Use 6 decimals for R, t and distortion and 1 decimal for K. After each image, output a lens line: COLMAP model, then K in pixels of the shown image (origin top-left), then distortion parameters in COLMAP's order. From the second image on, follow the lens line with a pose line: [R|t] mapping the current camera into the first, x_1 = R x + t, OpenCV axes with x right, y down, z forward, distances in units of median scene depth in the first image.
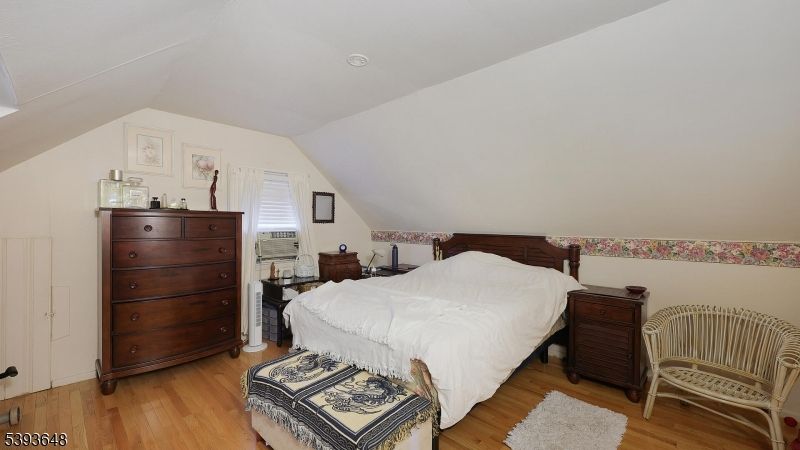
lens RADIAL K [[313.6, 0, 401.1], [0, 313.6, 226.7], [0, 0, 1]] dist [0.001264, 0.000063]
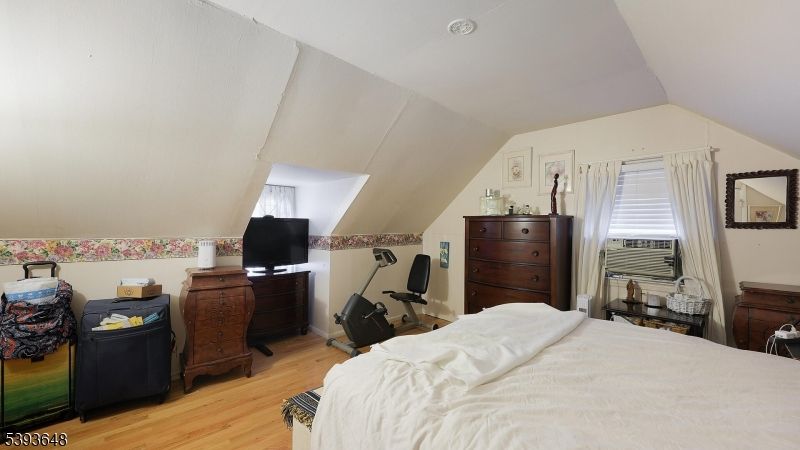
lens RADIAL K [[313.6, 0, 401.6], [0, 313.6, 224.2], [0, 0, 1]] dist [0.001264, 0.000063]
pose [[-0.032780, -0.009460, -0.999418, 0.364660], [-0.021165, 0.999738, -0.008769, -0.001588], [0.999238, 0.020865, -0.032972, 0.475799]]
